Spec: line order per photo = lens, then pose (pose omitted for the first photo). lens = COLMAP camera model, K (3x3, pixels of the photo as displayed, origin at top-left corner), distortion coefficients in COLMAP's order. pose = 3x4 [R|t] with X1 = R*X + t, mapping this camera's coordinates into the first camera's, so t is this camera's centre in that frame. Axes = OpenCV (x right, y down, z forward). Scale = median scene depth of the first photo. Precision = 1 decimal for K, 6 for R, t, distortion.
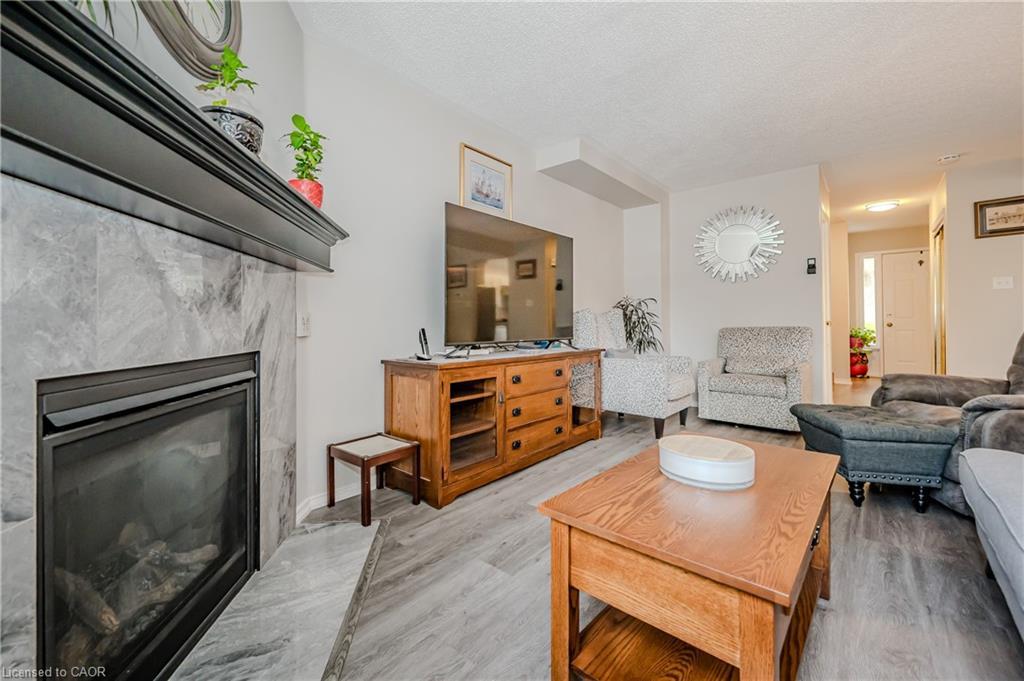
lens RADIAL K [[420.3, 0, 461.2], [0, 420.3, 320.9], [0, 0, 1]] dist [0.006720, 0.000006]
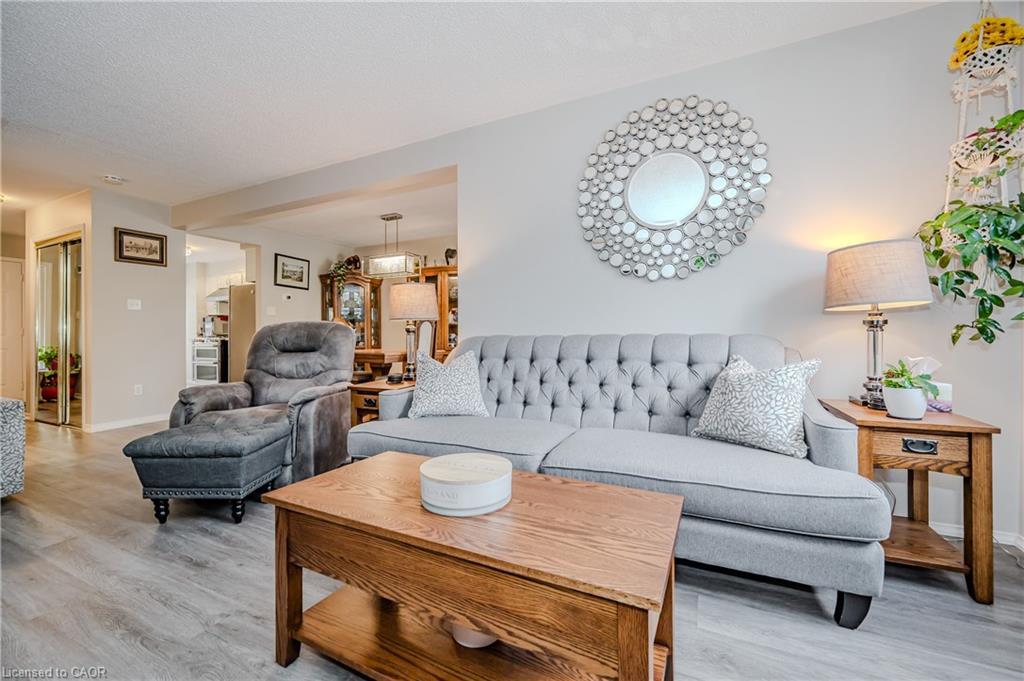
lens RADIAL K [[420.3, 0, 505.9], [0, 420.3, 335.8], [0, 0, 1]] dist [0.006720, 0.000006]
pose [[-0.304786, 0.013021, 0.952332, -0.216524], [0.001258, 0.999911, -0.013269, 0.022013], [-0.952420, -0.002846, -0.304775, 0.832775]]
